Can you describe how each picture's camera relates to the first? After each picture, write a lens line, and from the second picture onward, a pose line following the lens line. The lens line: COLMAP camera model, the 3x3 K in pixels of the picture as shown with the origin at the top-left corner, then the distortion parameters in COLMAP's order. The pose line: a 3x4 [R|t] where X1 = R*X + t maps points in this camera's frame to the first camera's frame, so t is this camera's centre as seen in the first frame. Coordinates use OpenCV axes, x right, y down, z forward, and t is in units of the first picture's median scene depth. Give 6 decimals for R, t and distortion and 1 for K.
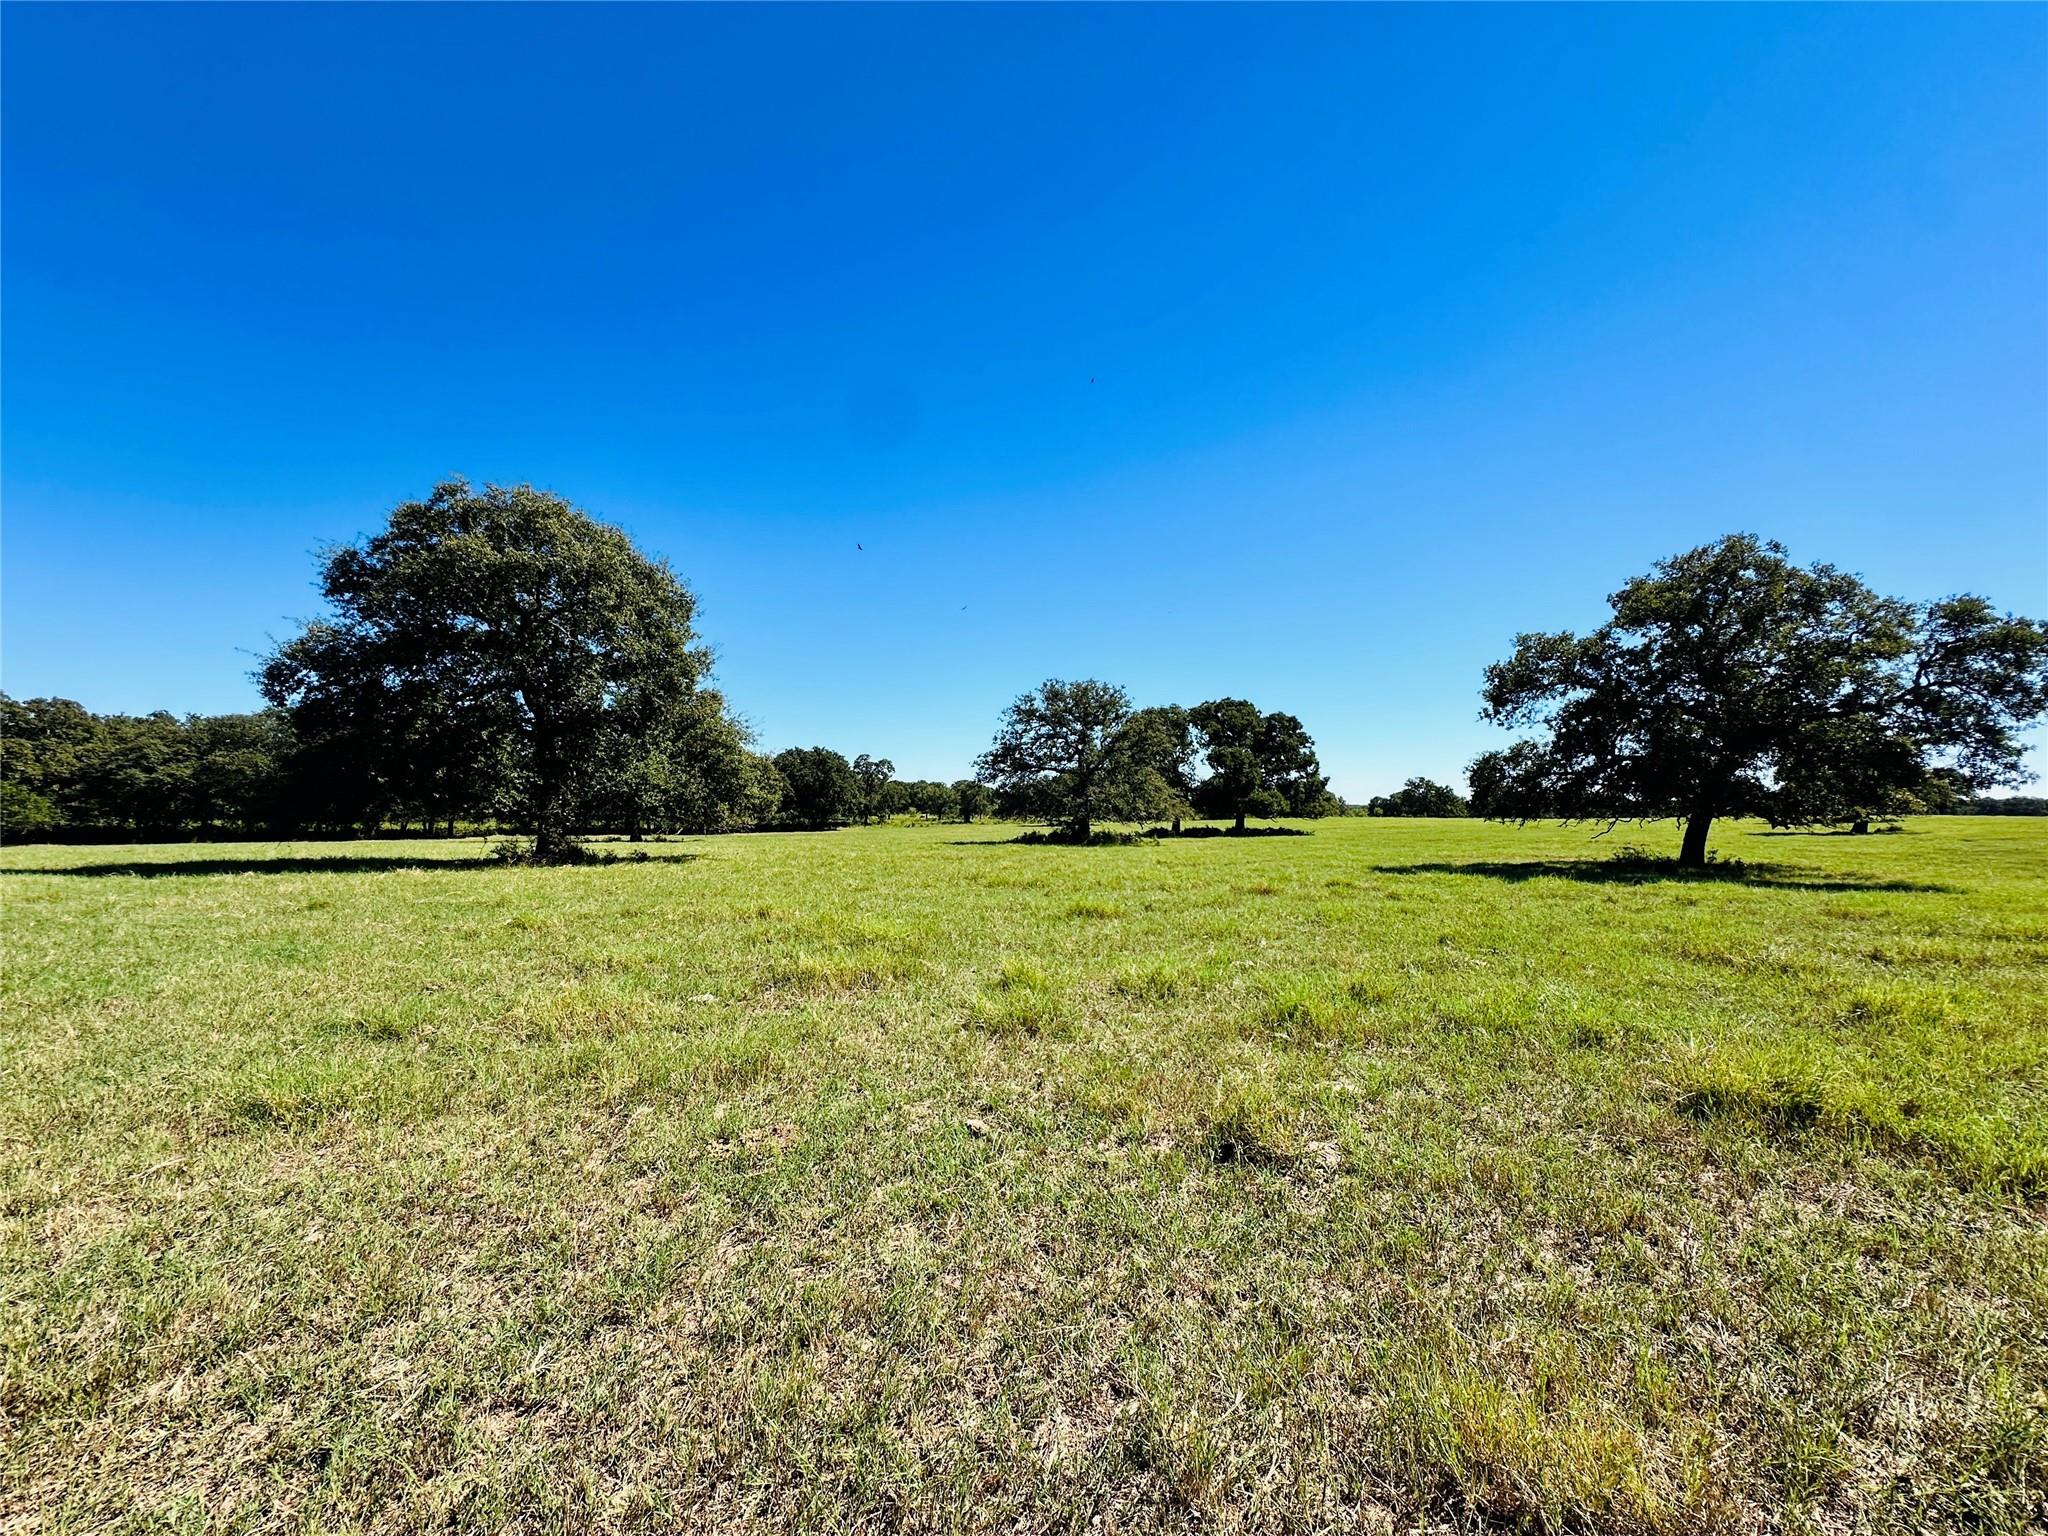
lens RADIAL K [[817.7, 0, 1032.1], [0, 817.7, 773.2], [0, 0, 1]] dist [-0.001980, -0.000039]
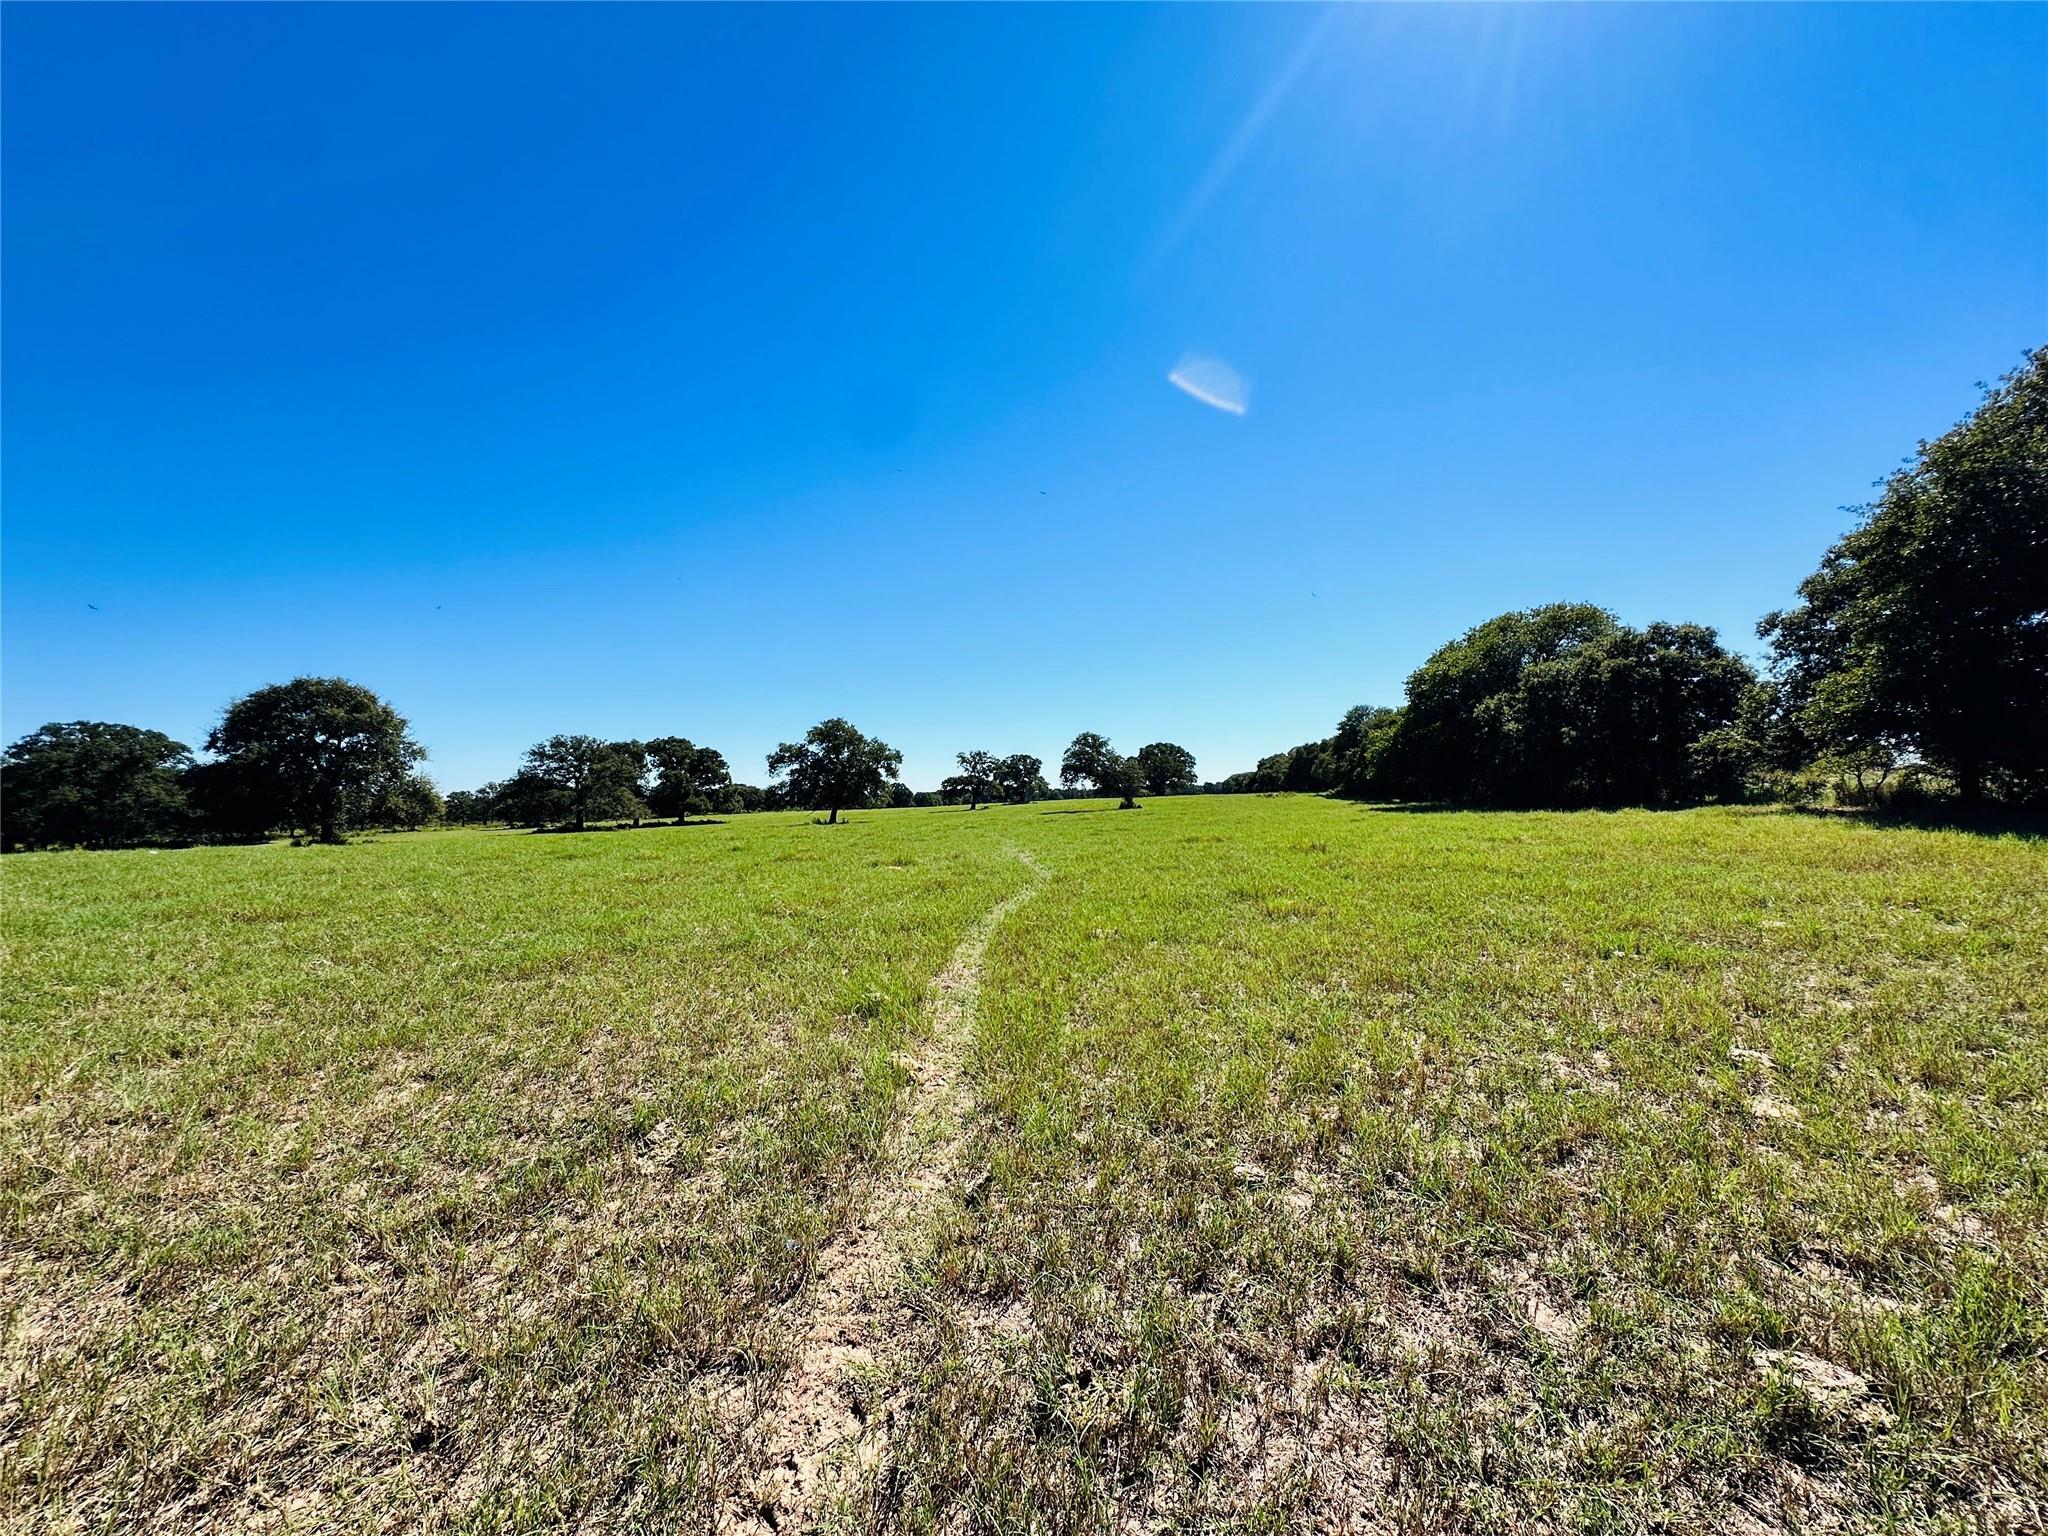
lens RADIAL K [[817.7, 0, 1032.1], [0, 817.7, 772.8], [0, 0, 1]] dist [-0.001980, -0.000039]
pose [[0.801016, -0.007392, 0.598598, -0.148948], [0.006227, 0.999973, 0.004014, -0.028307], [-0.598611, 0.000512, 0.801040, -0.679075]]
